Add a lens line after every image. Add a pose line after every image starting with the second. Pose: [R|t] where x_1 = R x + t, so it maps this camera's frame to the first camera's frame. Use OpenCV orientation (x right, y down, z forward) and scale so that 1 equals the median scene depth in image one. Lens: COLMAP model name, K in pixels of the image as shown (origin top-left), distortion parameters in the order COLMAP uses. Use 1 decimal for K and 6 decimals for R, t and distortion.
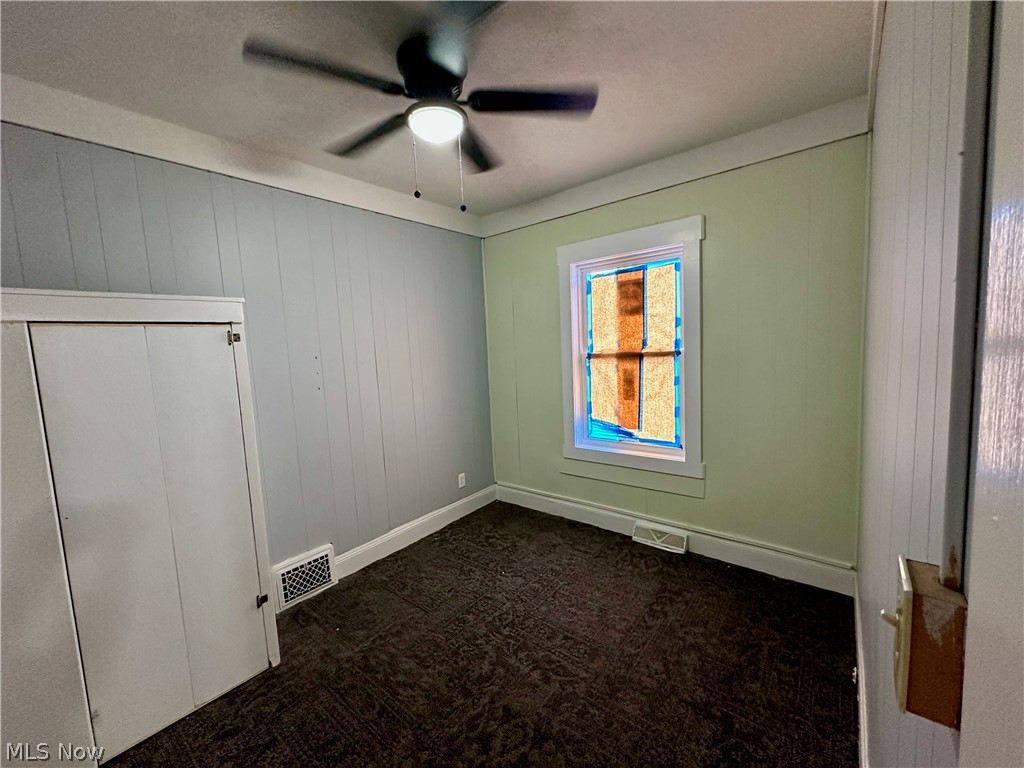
lens RADIAL K [[407.6, 0, 513.3], [0, 407.6, 383.0], [0, 0, 1]] dist [-0.002367, 0.000297]
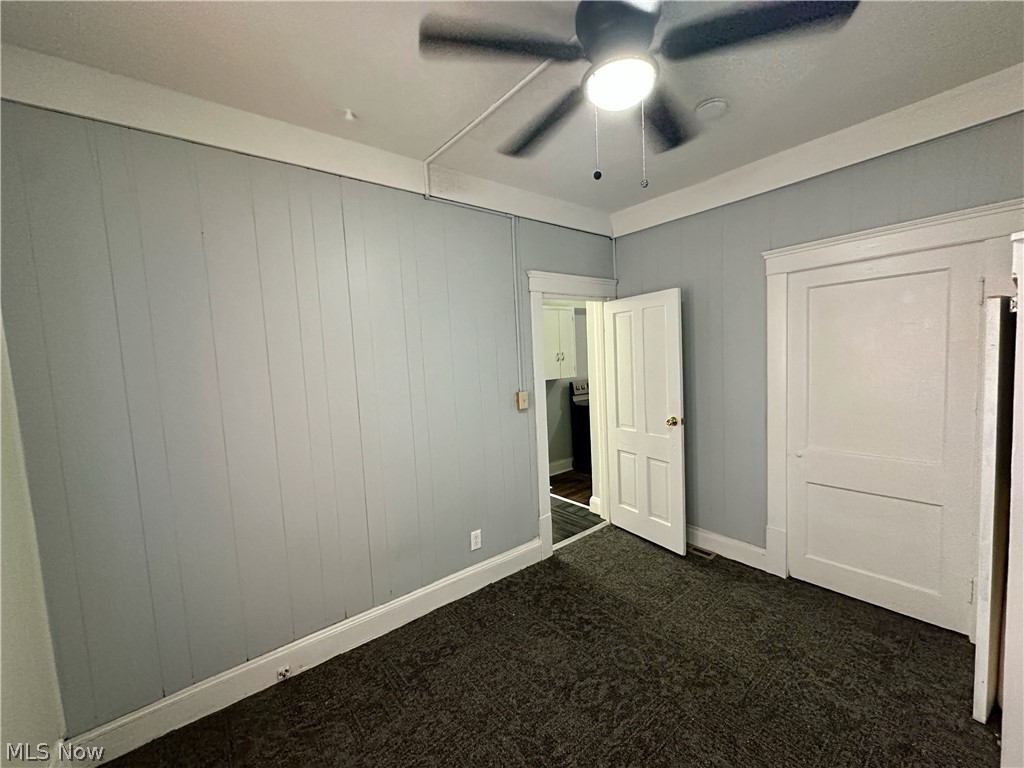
lens RADIAL K [[407.6, 0, 513.3], [0, 407.6, 383.0], [0, 0, 1]] dist [-0.002367, 0.000297]
pose [[-0.972204, 0.079904, 0.220077, -0.110250], [0.114974, 0.981754, 0.151460, -0.189357], [-0.203959, 0.172553, -0.963652, 1.895638]]
